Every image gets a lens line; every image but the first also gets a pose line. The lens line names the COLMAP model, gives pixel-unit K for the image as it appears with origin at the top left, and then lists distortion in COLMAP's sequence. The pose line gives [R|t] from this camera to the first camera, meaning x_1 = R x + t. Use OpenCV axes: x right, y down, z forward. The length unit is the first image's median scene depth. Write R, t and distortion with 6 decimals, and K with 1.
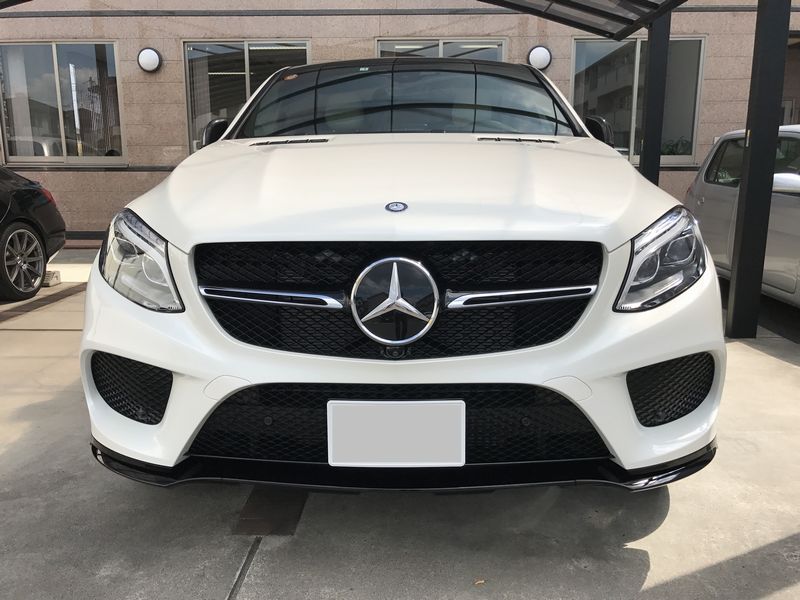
lens RADIAL K [[671.8, 0, 399.4], [0, 671.8, 298.5], [0, 0, 1]] dist [-0.001866, 0.007462]
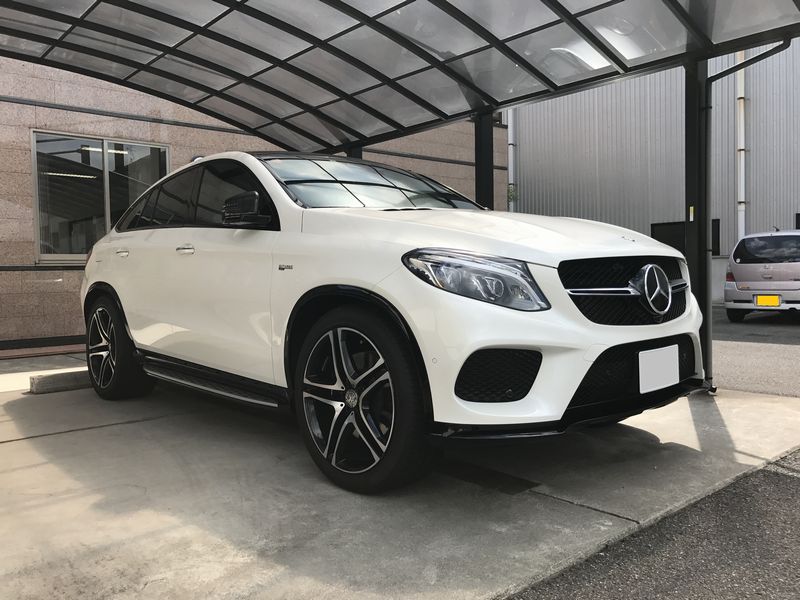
lens RADIAL K [[671.8, 0, 400.2], [0, 671.8, 301.3], [0, 0, 1]] dist [-0.001866, 0.007462]
pose [[0.733229, -0.048742, 0.678233, -1.453169], [0.157578, 0.982456, -0.099751, 0.091910], [-0.661472, 0.180015, 0.728045, 0.154530]]
